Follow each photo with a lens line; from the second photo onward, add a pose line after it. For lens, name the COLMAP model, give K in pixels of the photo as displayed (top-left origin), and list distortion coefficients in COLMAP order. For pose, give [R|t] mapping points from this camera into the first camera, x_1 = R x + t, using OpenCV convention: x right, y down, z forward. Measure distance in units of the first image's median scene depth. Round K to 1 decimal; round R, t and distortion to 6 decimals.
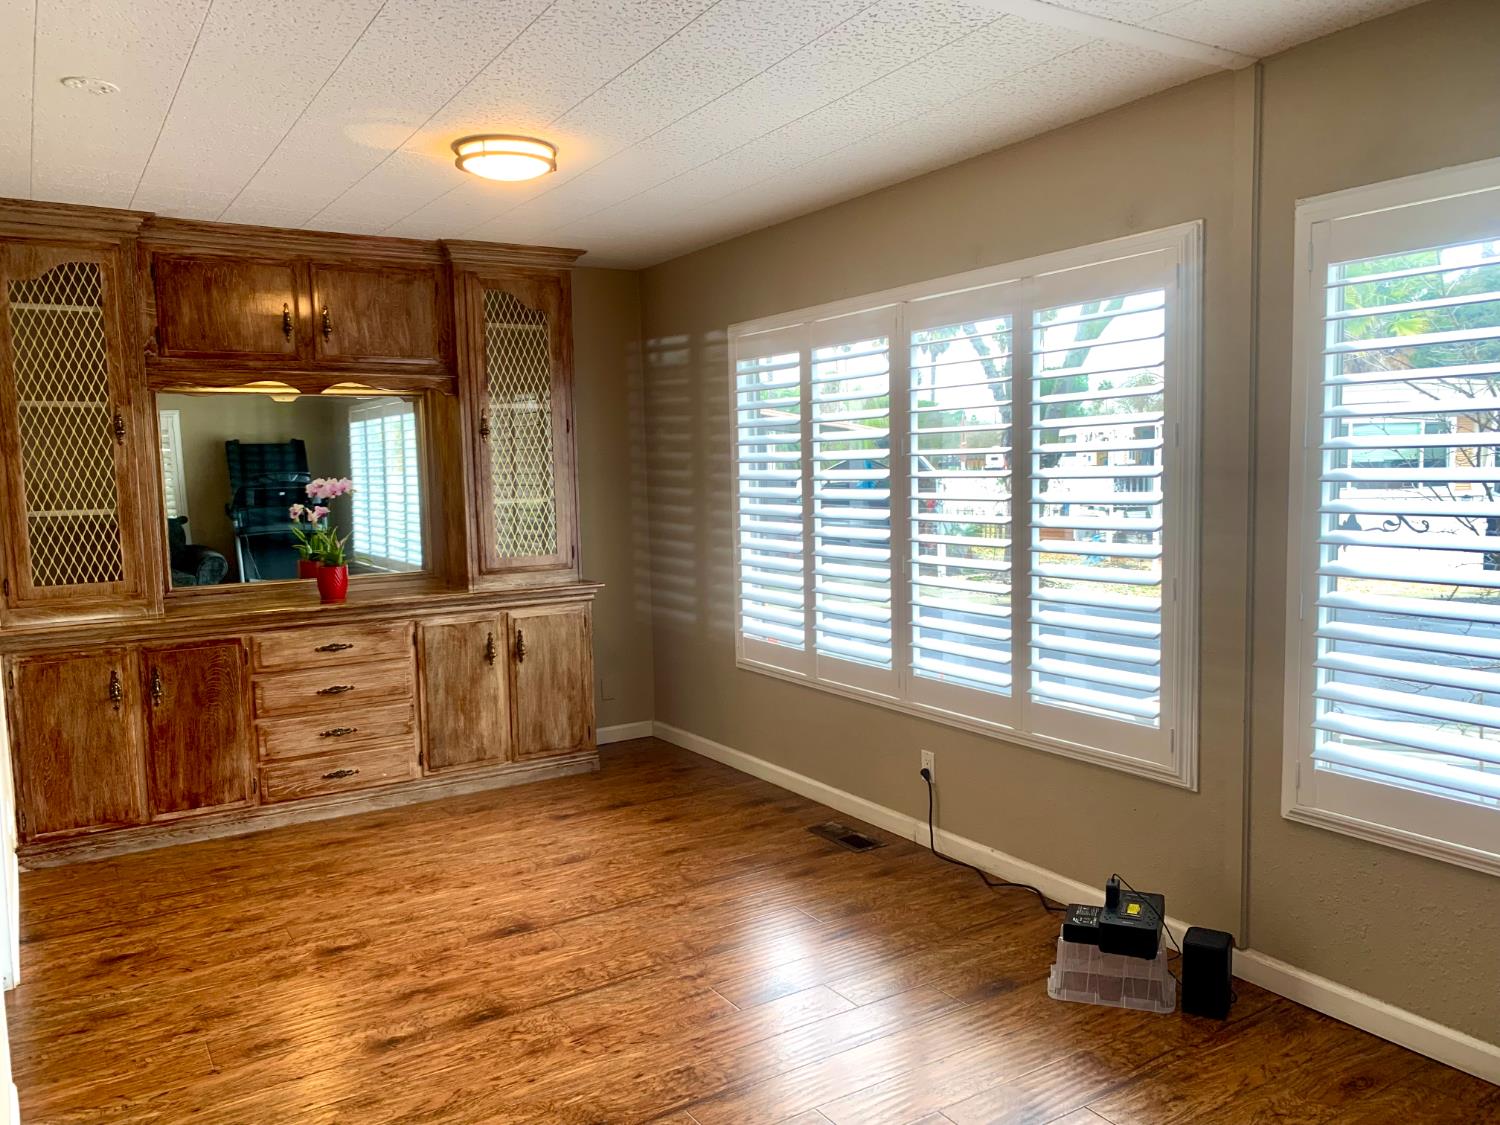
lens RADIAL K [[1149.1, 0, 742.3], [0, 1149.1, 569.2], [0, 0, 1]] dist [0.032694, -0.030289]
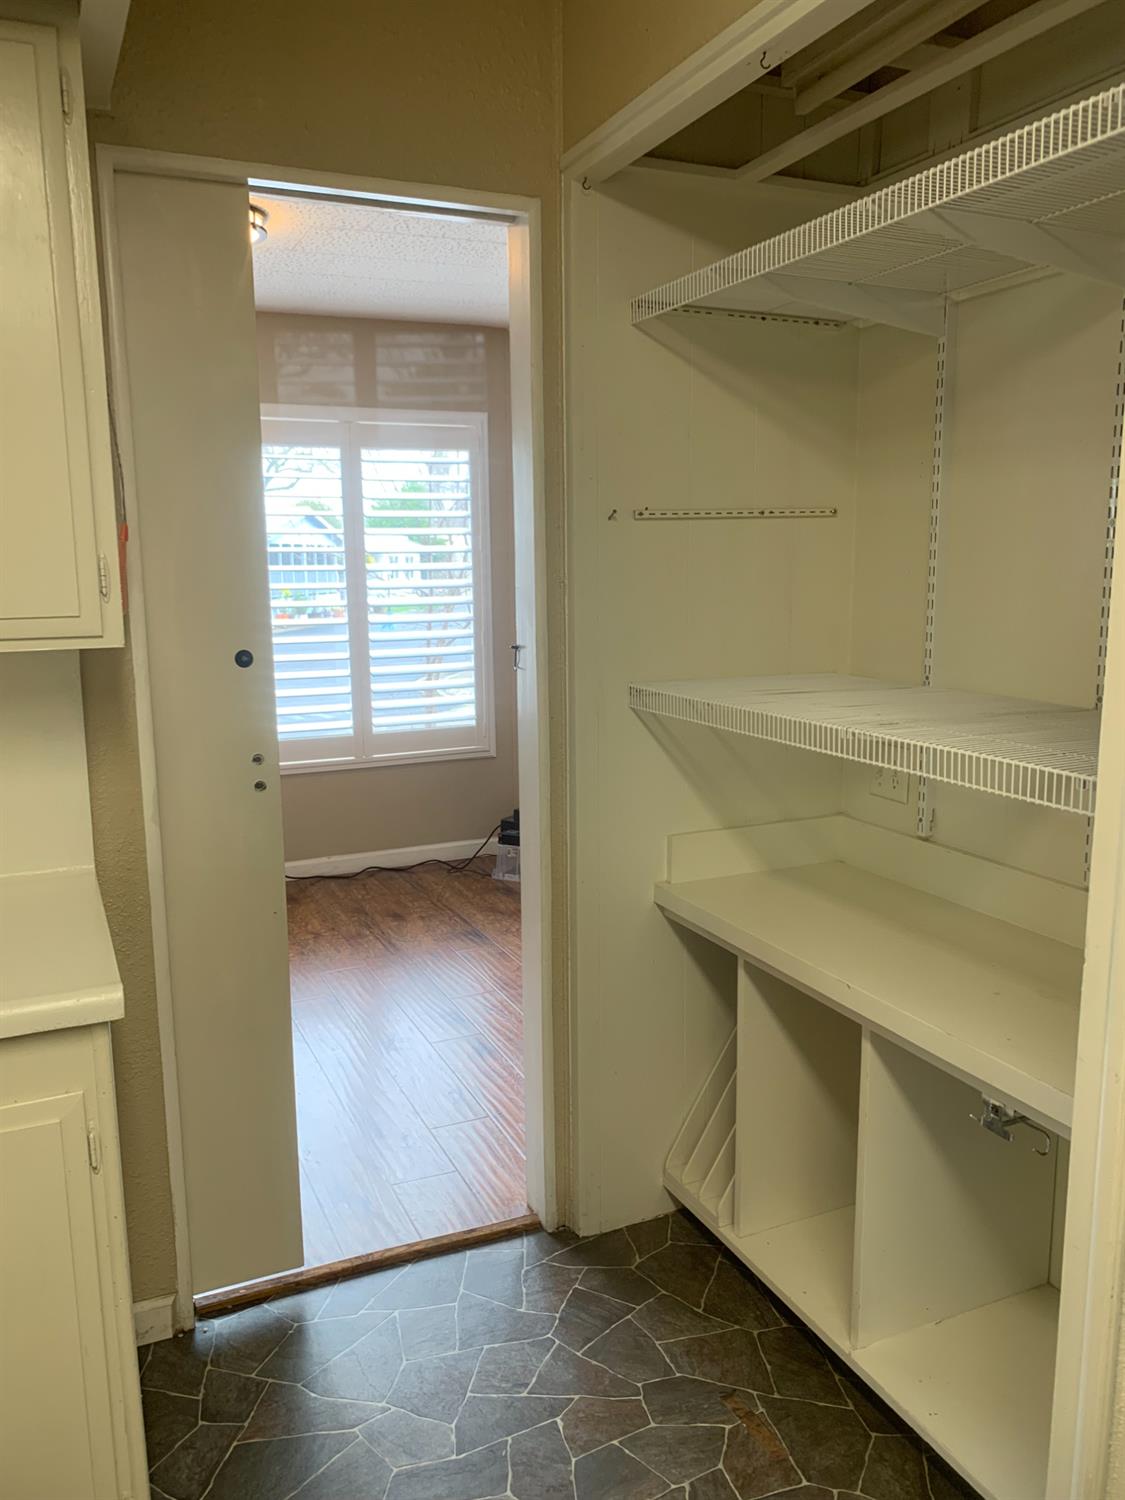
lens RADIAL K [[1145.3, 0, 562.5], [0, 1145.3, 750.0], [0, 0, 1]] dist [0.134175, -0.193689]
pose [[0.135935, -0.149402, 0.979388, -1.189311], [0.097425, 0.985788, 0.136856, -0.036668], [-0.985916, 0.076813, 0.148559, 0.623846]]
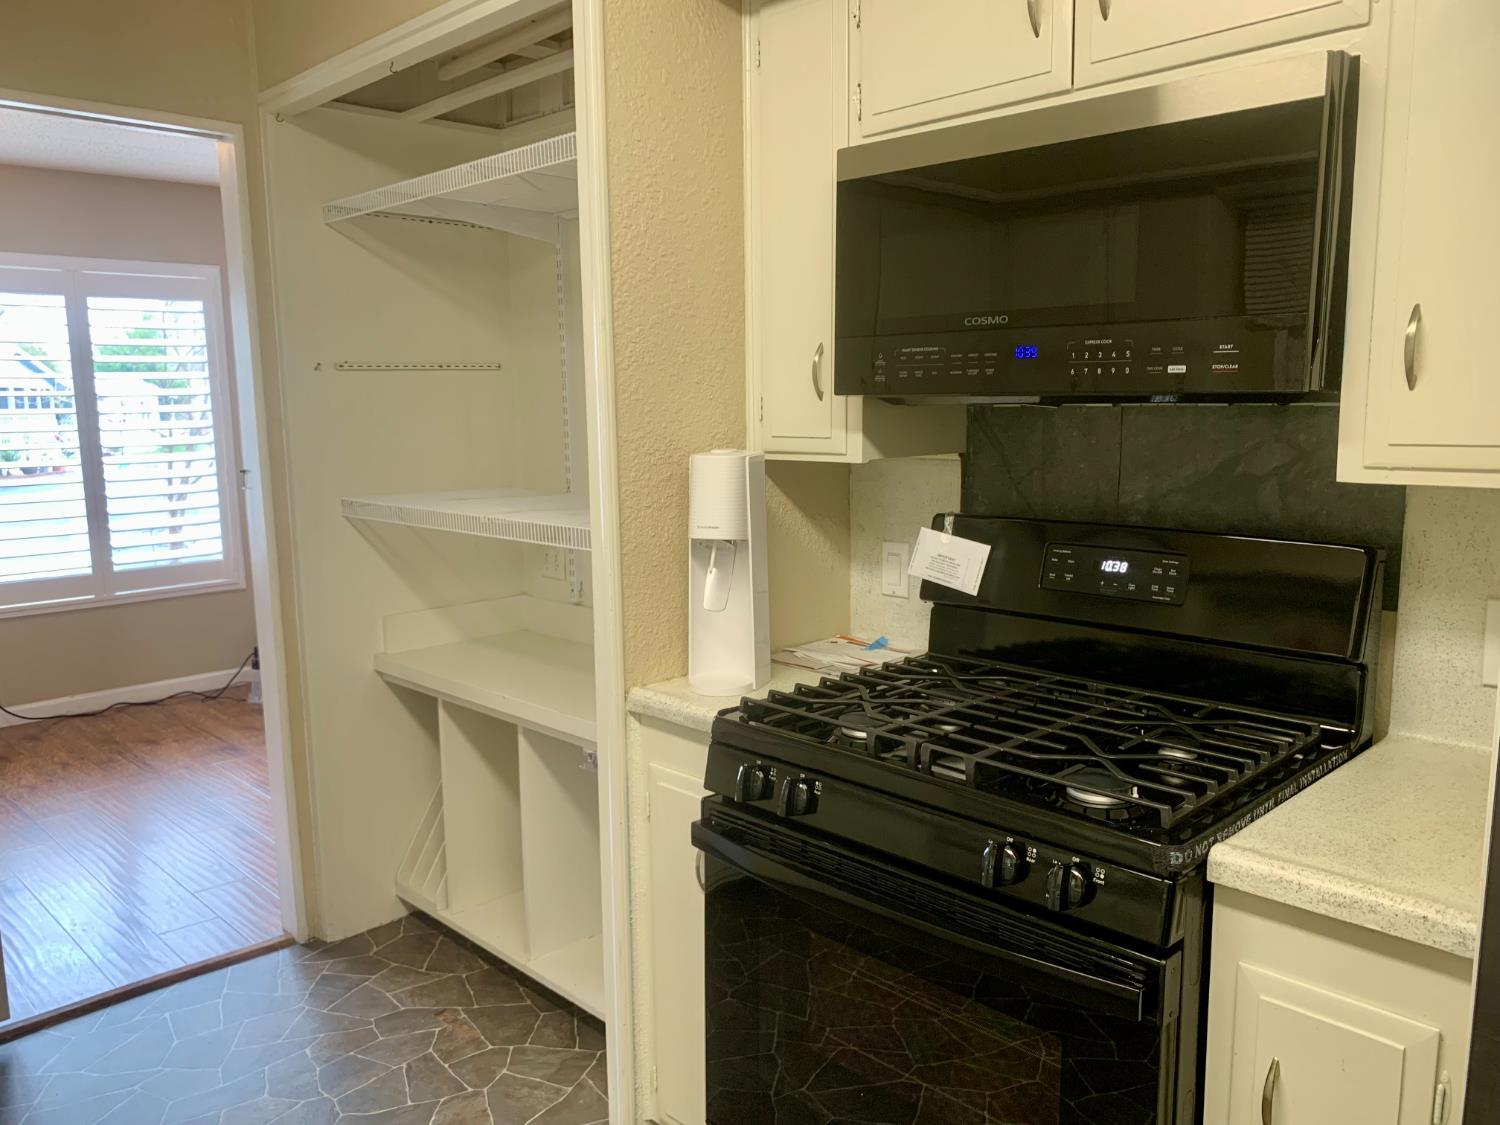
lens RADIAL K [[1149.1, 0, 742.3], [0, 1149.1, 569.2], [0, 0, 1]] dist [0.032694, -0.030289]
pose [[-0.203959, -0.128323, 0.970533, -1.424970], [0.105637, 0.982699, 0.152131, -0.026201], [-0.973263, 0.133553, -0.186874, 0.559191]]
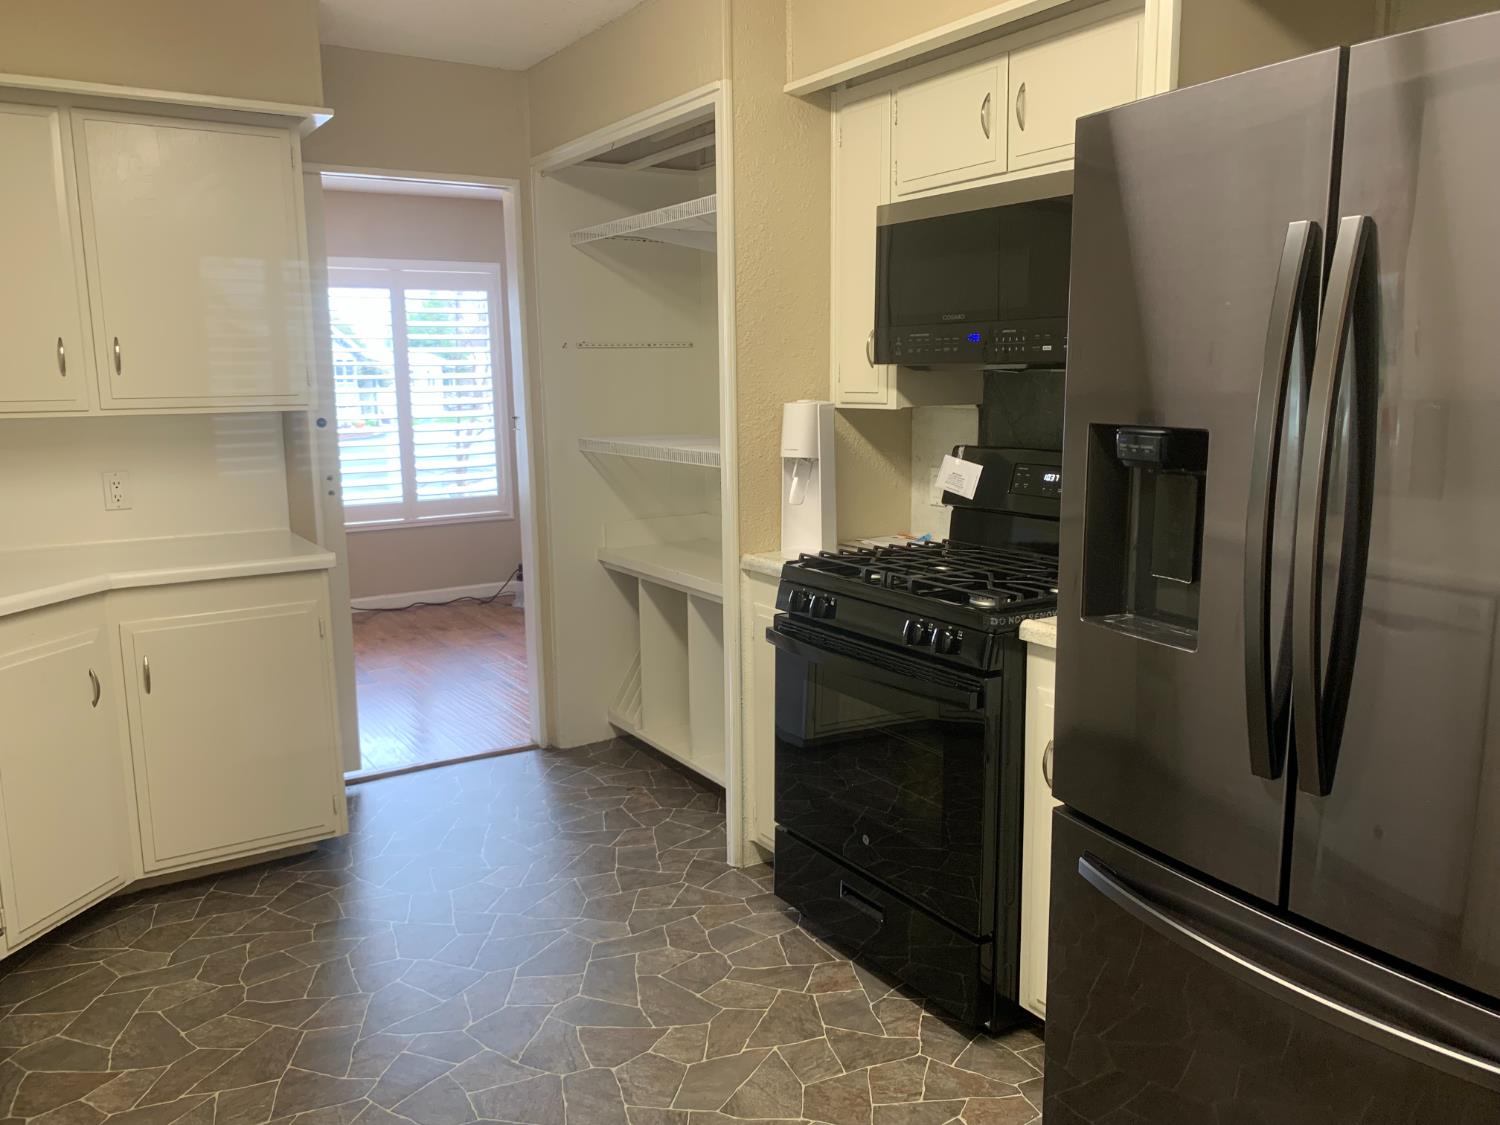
lens RADIAL K [[1145.3, 0, 754.9], [0, 1145.3, 547.5], [0, 0, 1]] dist [0.134175, -0.193689]
pose [[-0.004287, -0.137343, 0.990514, -1.765242], [0.103846, 0.985107, 0.137042, -0.011635], [-0.994584, 0.103449, 0.010039, 0.492667]]
